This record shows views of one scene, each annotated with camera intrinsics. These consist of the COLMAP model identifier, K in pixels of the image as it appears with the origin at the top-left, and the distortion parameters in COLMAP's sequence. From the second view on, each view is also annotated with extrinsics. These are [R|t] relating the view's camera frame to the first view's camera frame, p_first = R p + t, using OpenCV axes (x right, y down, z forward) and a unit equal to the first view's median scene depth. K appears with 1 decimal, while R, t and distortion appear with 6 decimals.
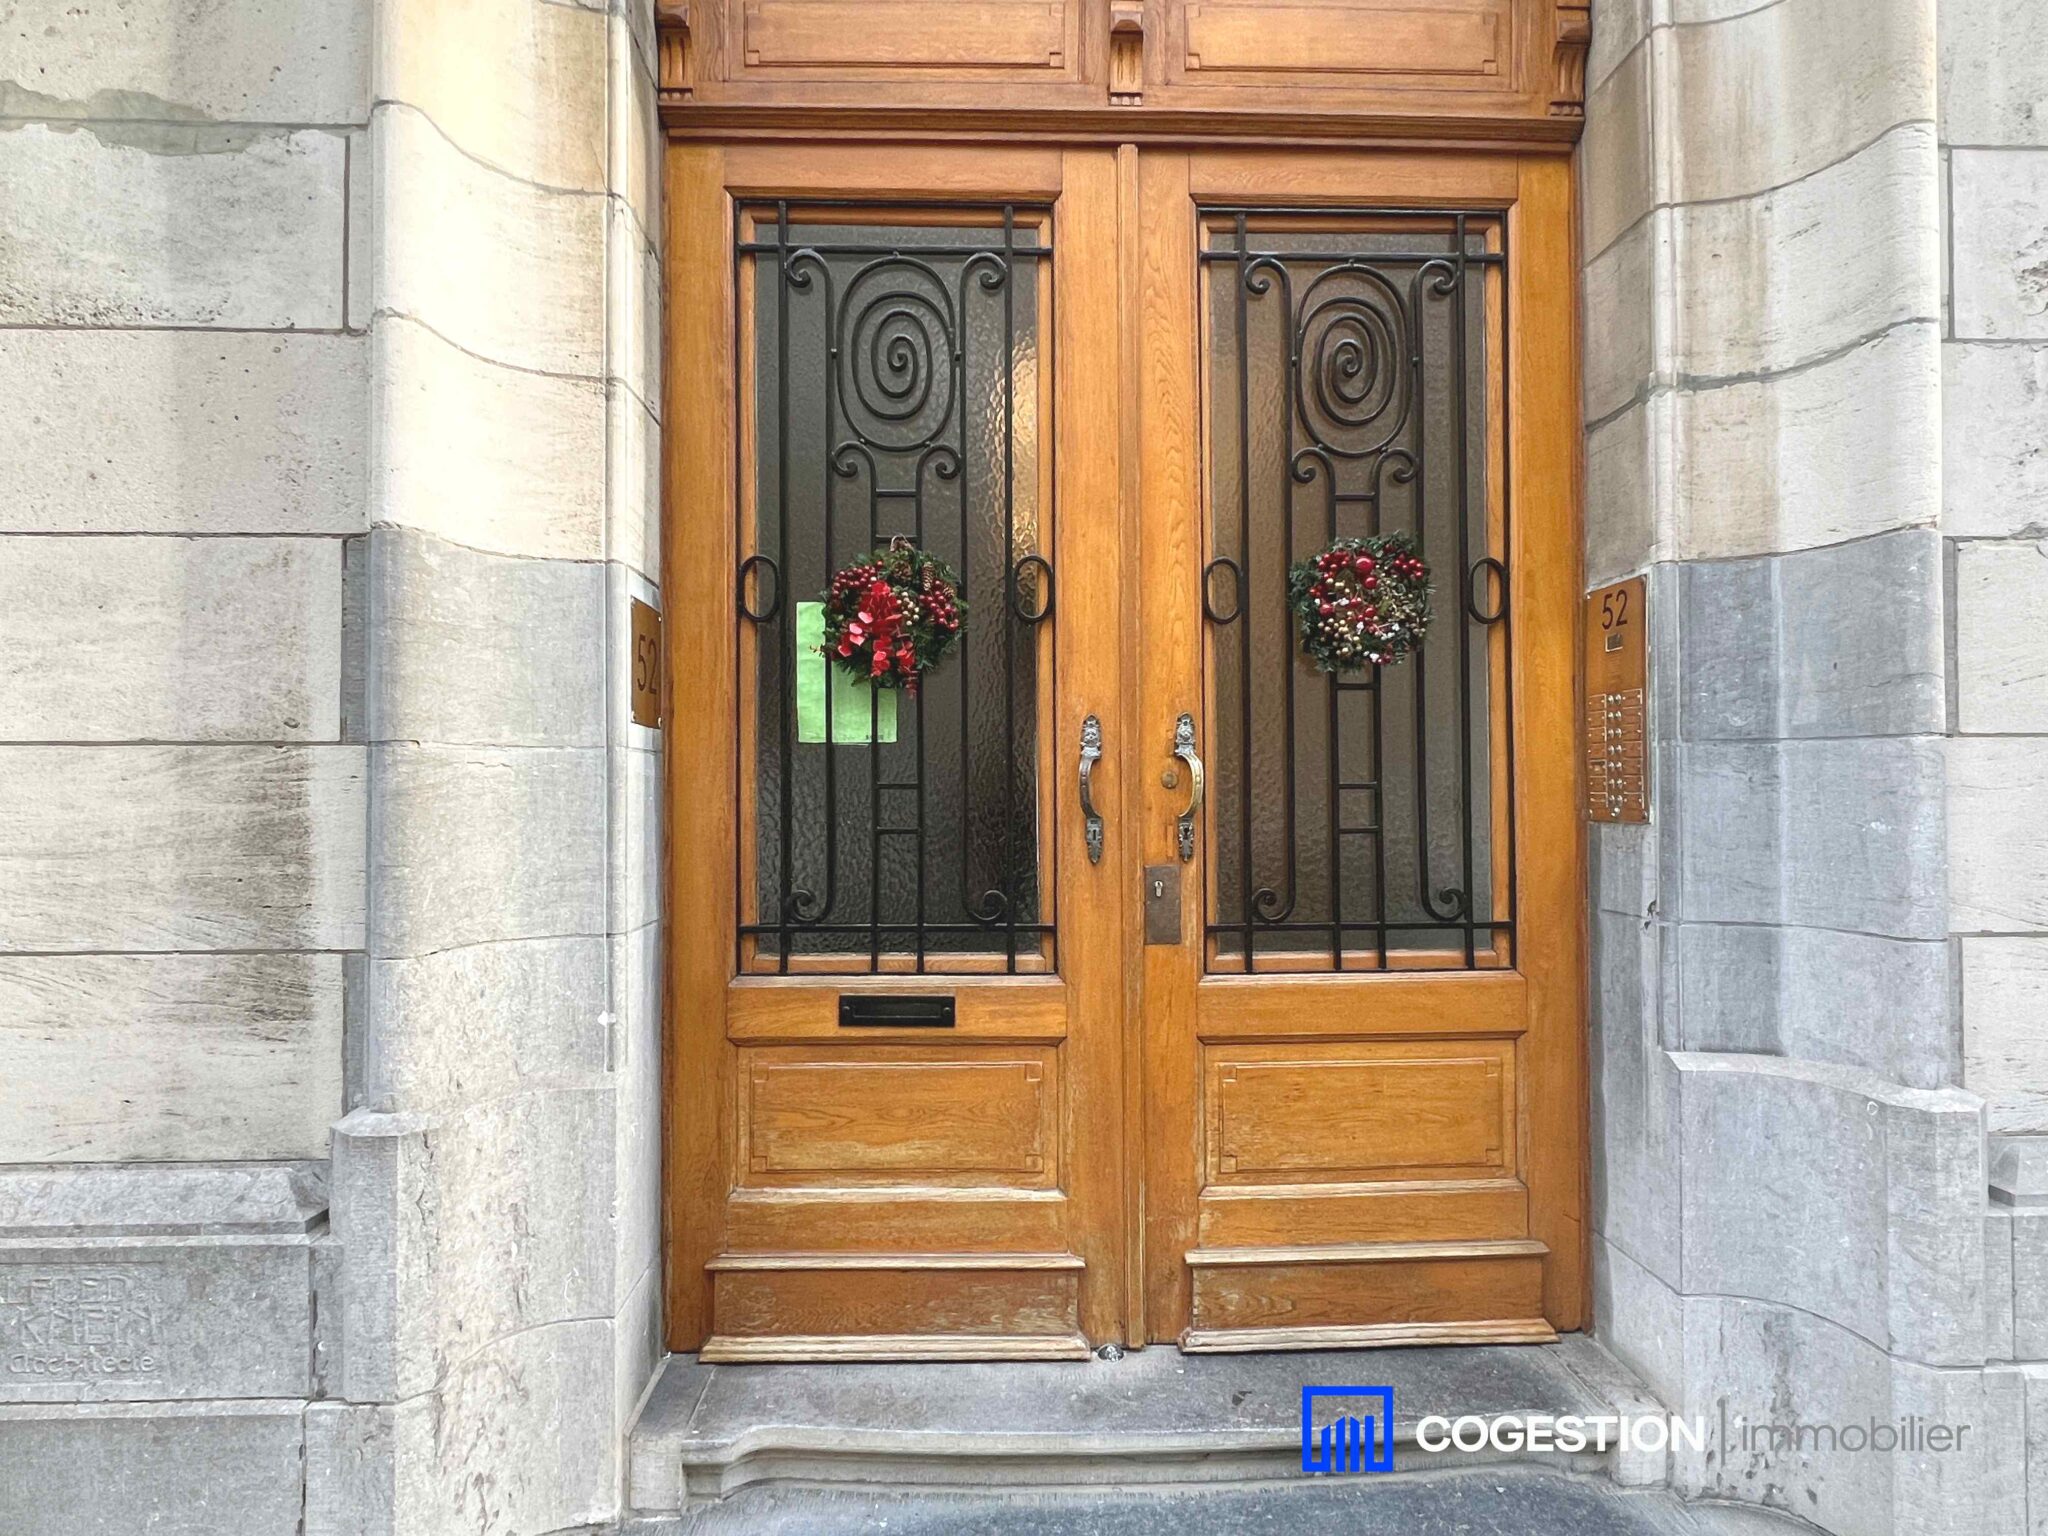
lens RADIAL K [[1201.9, 0, 1020.6], [0, 1201.9, 769.7], [0, 0, 1]] dist [-0.004301, 0.002232]
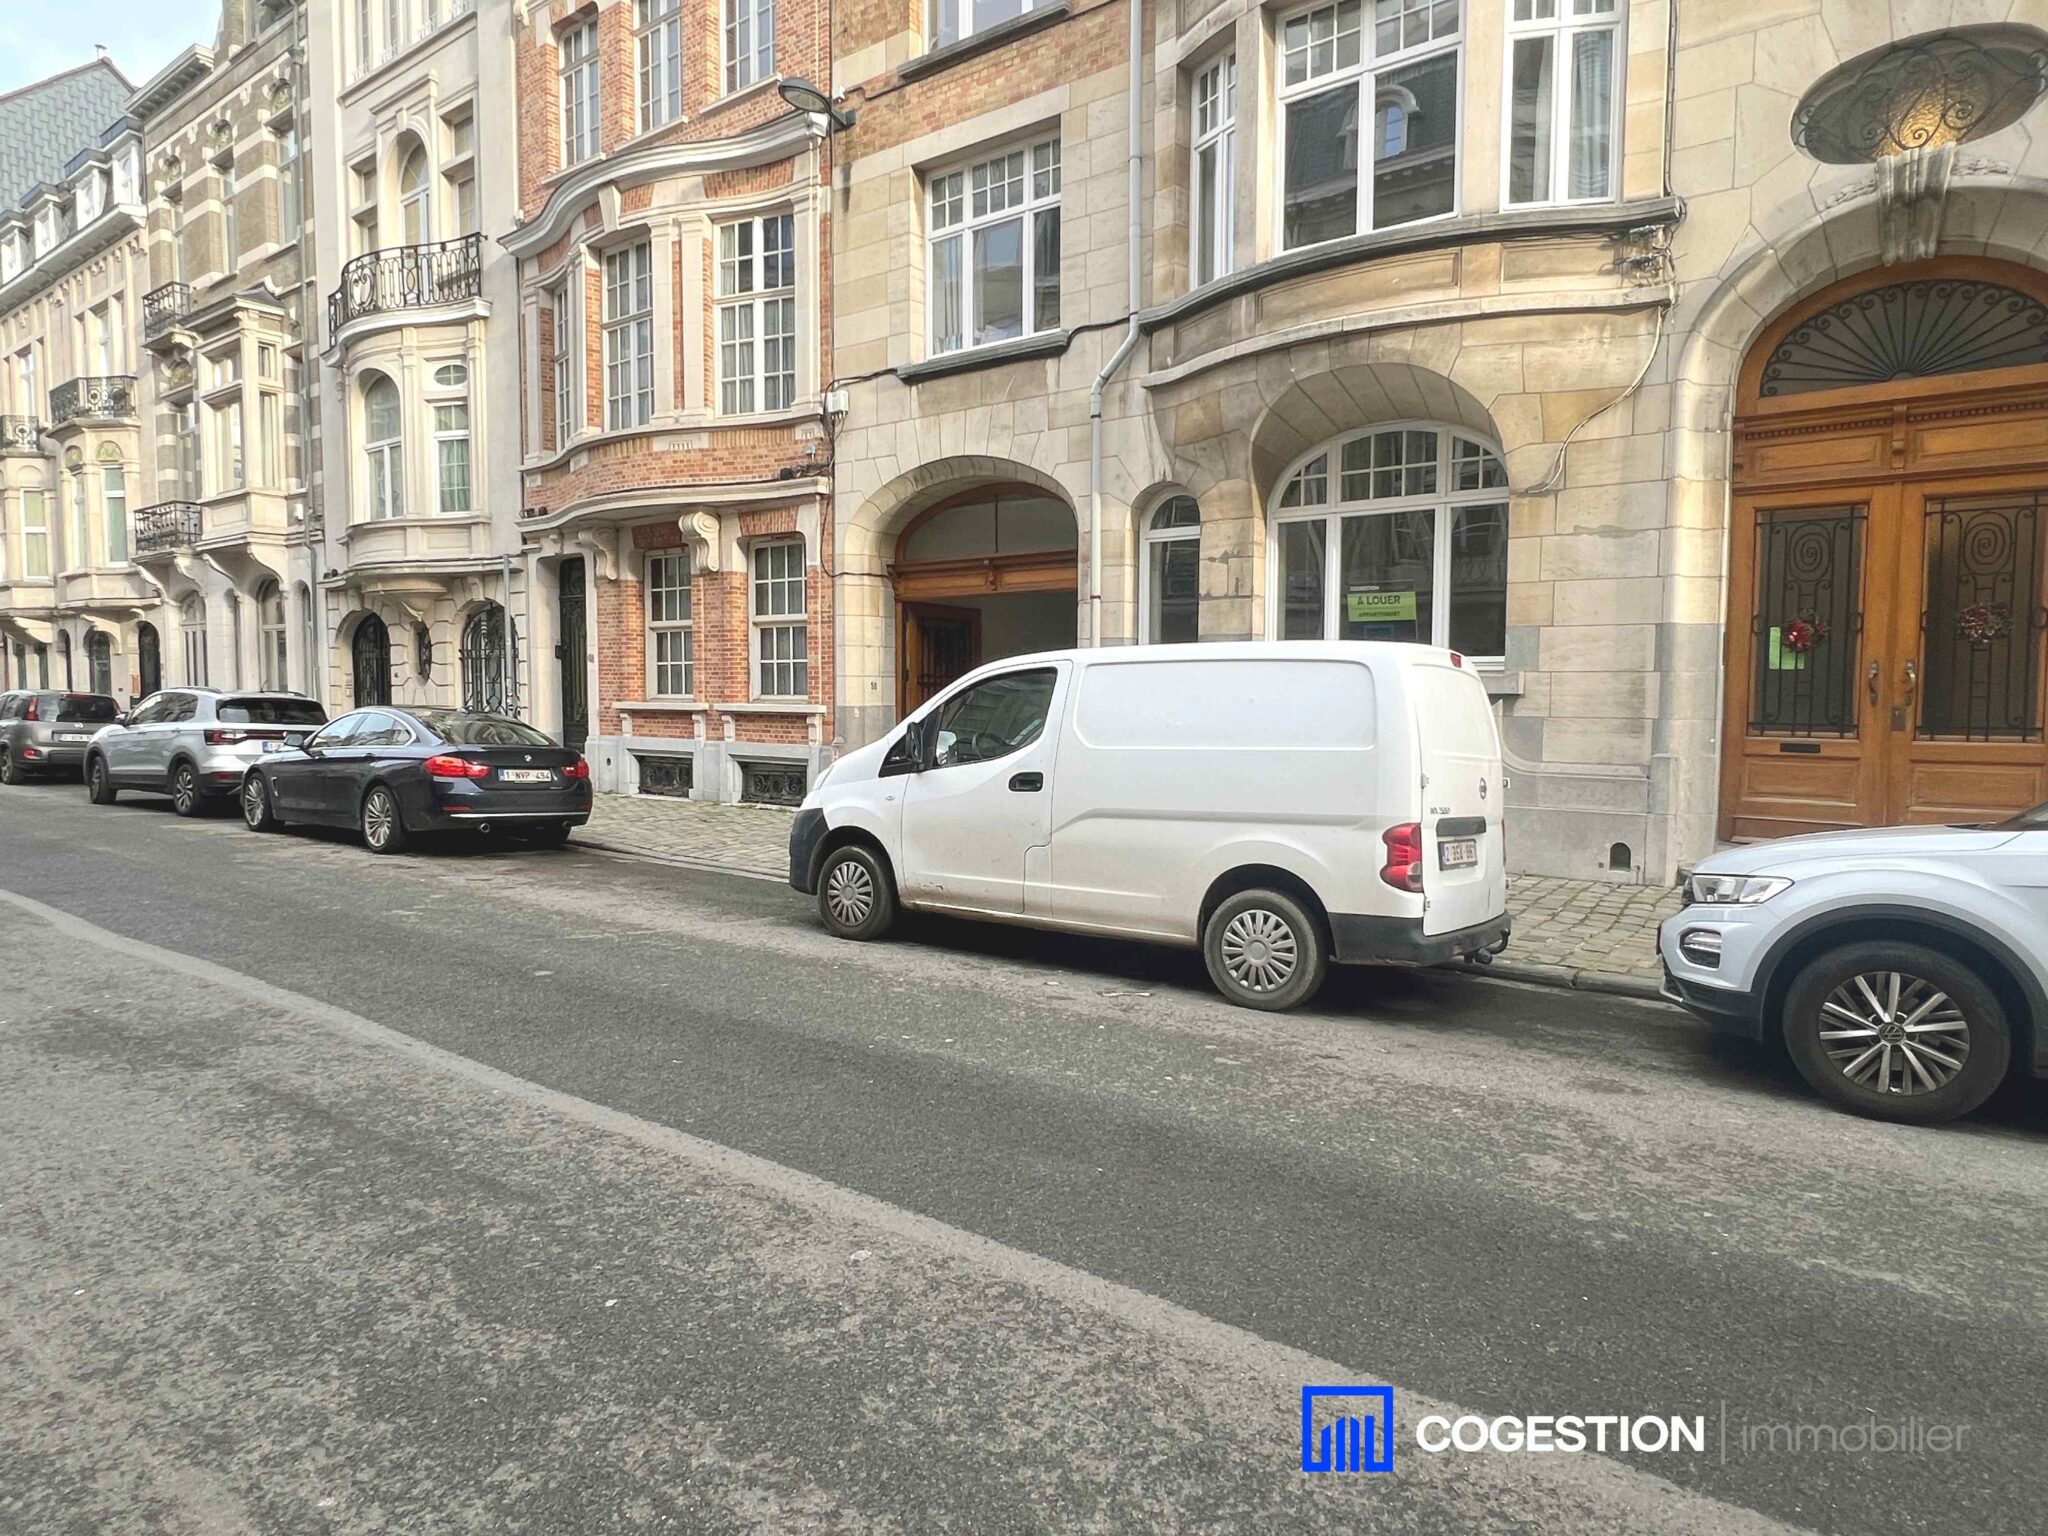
lens RADIAL K [[1201.9, 0, 1011.4], [0, 1201.9, 764.3], [0, 0, 1]] dist [-0.004301, 0.002232]
pose [[0.781086, 0.045088, -0.622794, 0.271555], [0.002198, 0.997185, 0.074949, -0.013238], [0.624420, -0.059911, 0.778788, -3.050063]]
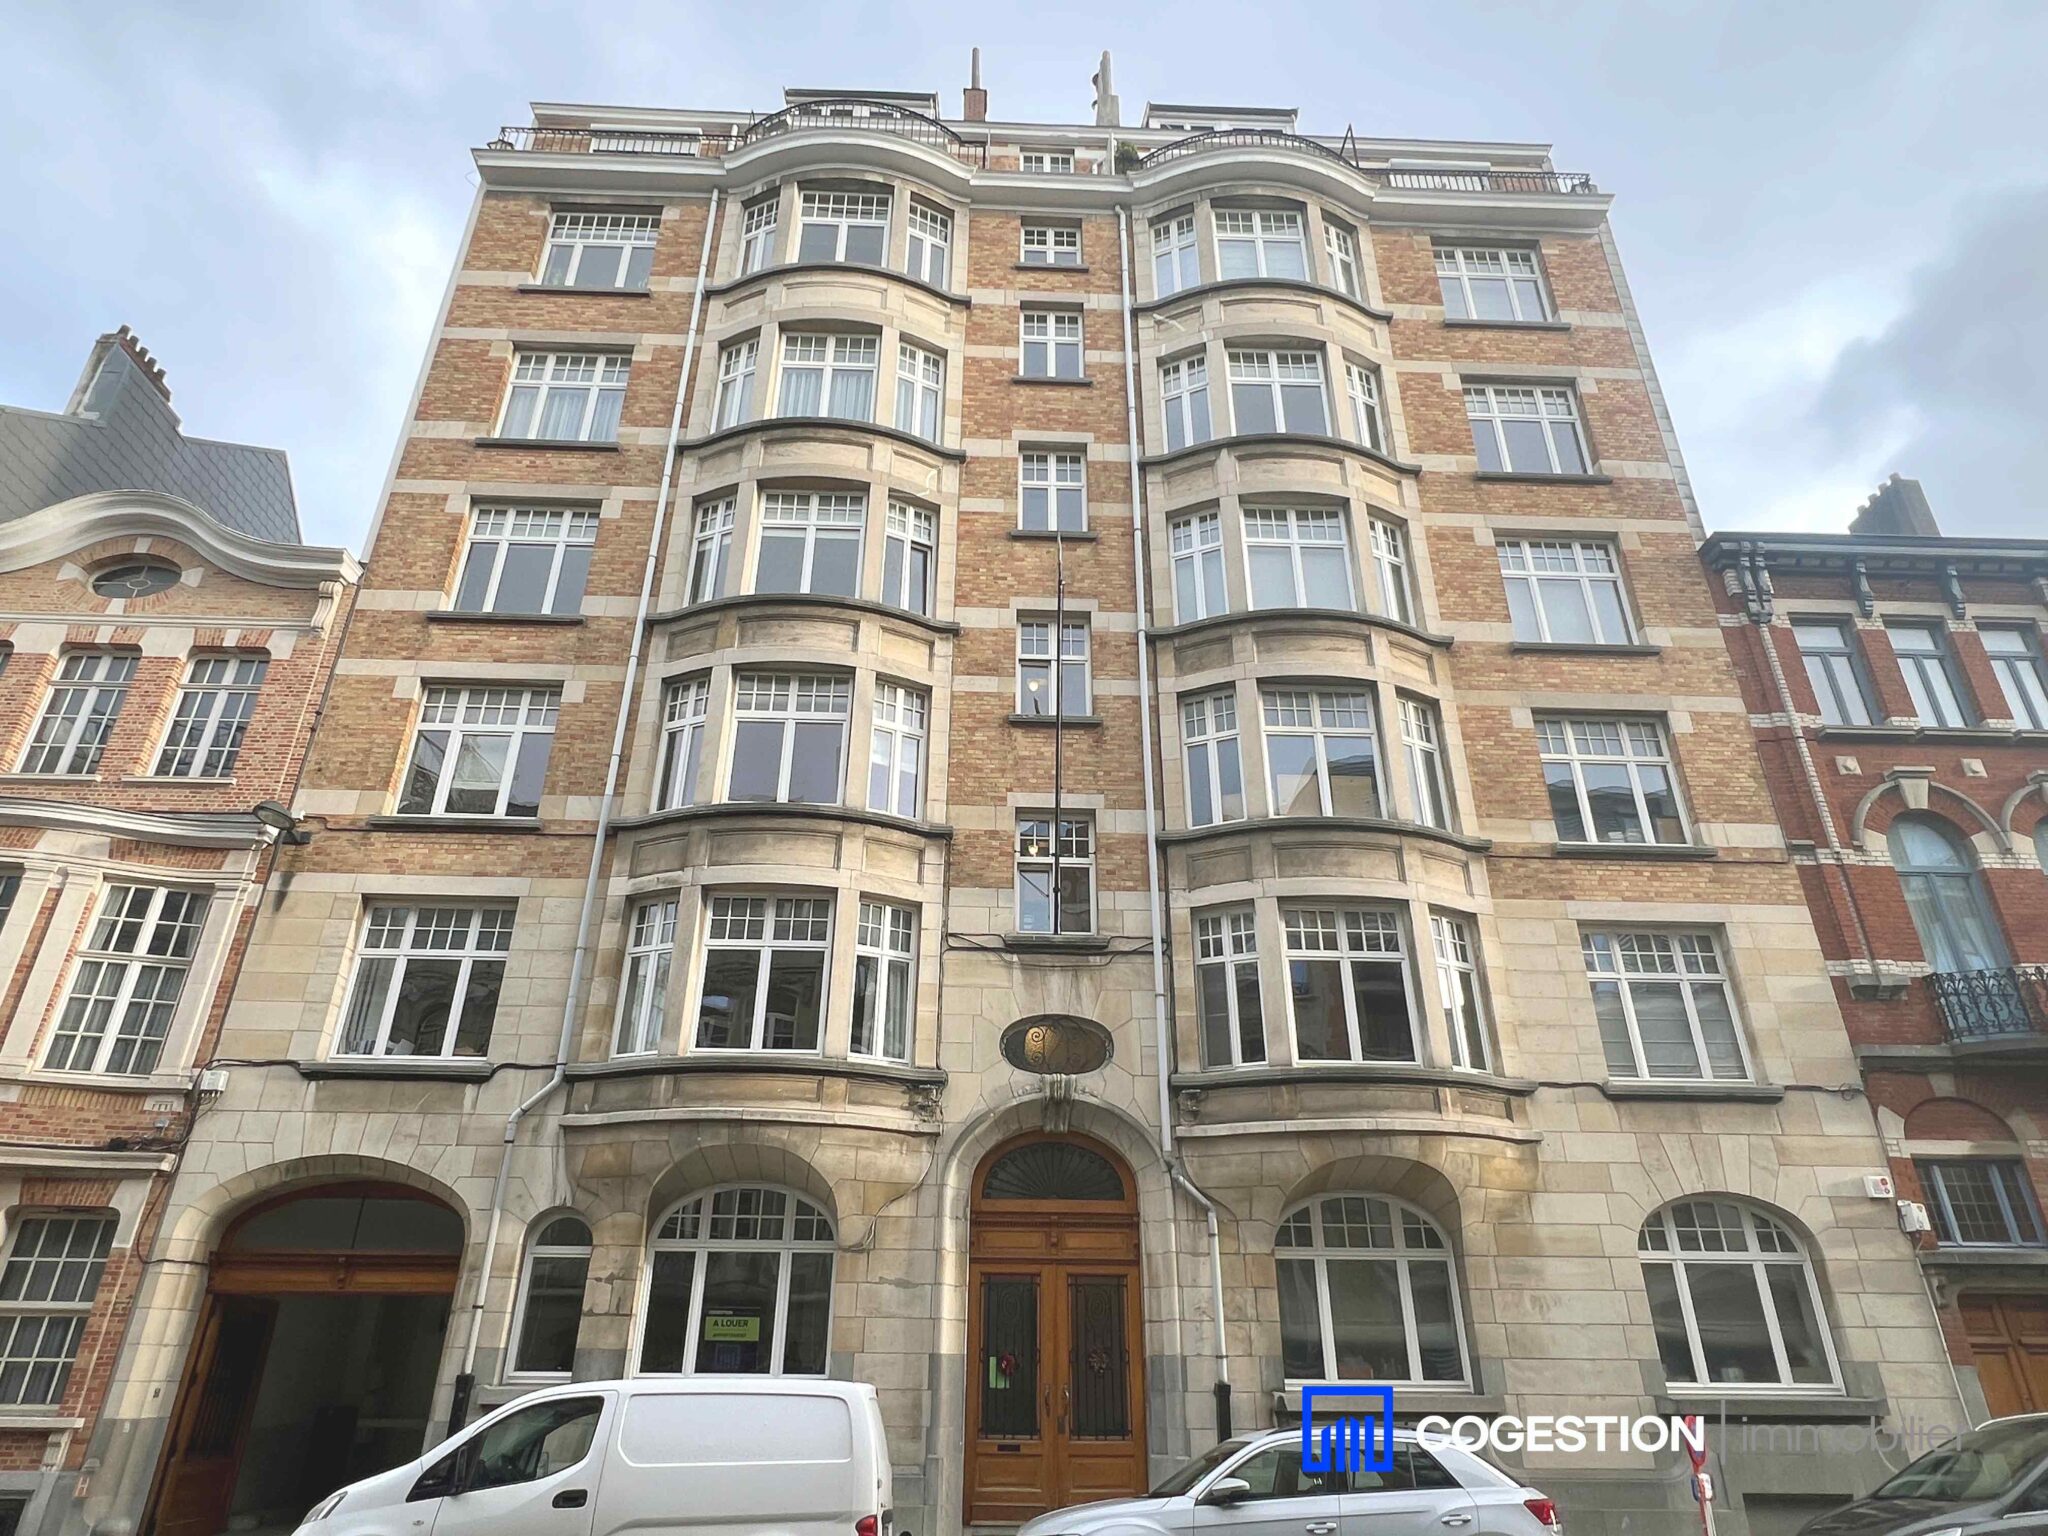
lens RADIAL K [[1201.9, 0, 1012.3], [0, 1201.9, 773.0], [0, 0, 1]] dist [-0.004301, 0.002232]
pose [[0.999887, 0.014925, 0.001518, -0.138830], [-0.012751, 0.898814, -0.438145, -0.138862], [-0.007904, 0.438077, 0.898903, -4.786314]]
